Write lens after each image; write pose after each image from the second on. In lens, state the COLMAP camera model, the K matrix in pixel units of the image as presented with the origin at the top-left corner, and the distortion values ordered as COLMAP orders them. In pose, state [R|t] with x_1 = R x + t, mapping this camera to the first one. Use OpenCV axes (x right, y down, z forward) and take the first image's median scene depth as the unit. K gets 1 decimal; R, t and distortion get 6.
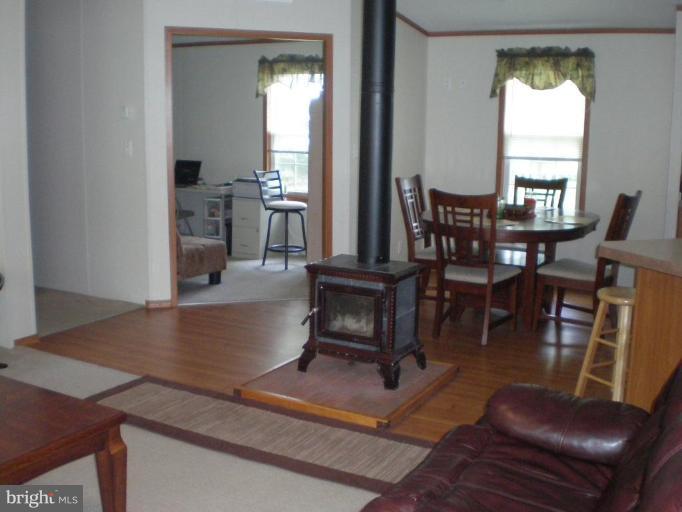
lens RADIAL K [[839.8, 0, 341.0], [0, 839.8, 256.0], [0, 0, 1]] dist [0.014176, -0.249480]
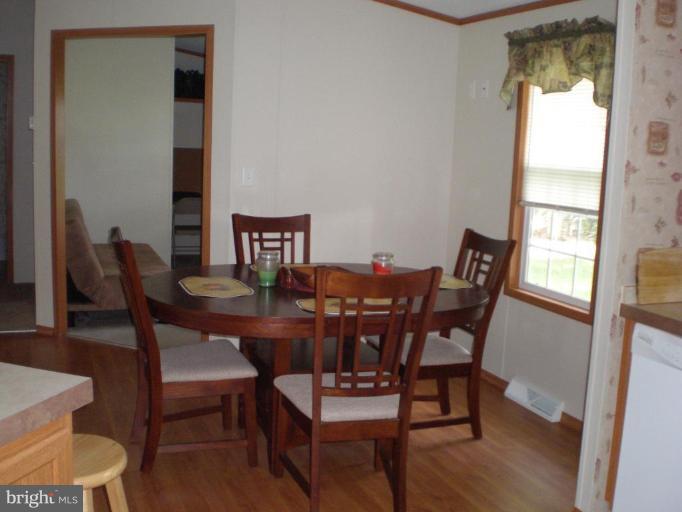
lens RADIAL K [[839.8, 0, 341.0], [0, 839.8, 256.0], [0, 0, 1]] dist [0.014176, -0.249480]
pose [[0.768858, 0.110270, -0.629840, 0.578699], [-0.161918, 0.986489, -0.024946, -0.049077], [0.618579, 0.121162, 0.776324, 0.508409]]
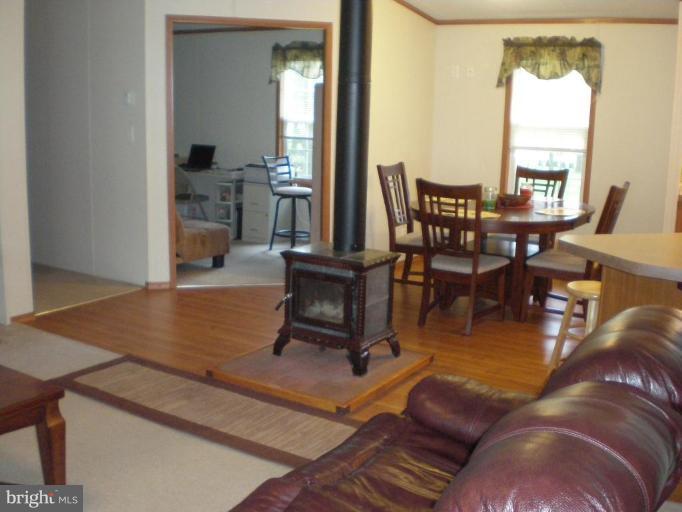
lens RADIAL K [[839.8, 0, 341.0], [0, 839.8, 256.0], [0, 0, 1]] dist [0.014176, -0.249480]
pose [[0.997903, 0.023151, -0.060446, 0.067509], [-0.022032, 0.999575, 0.019100, -0.003493], [0.060863, -0.017728, 0.997989, -0.010450]]
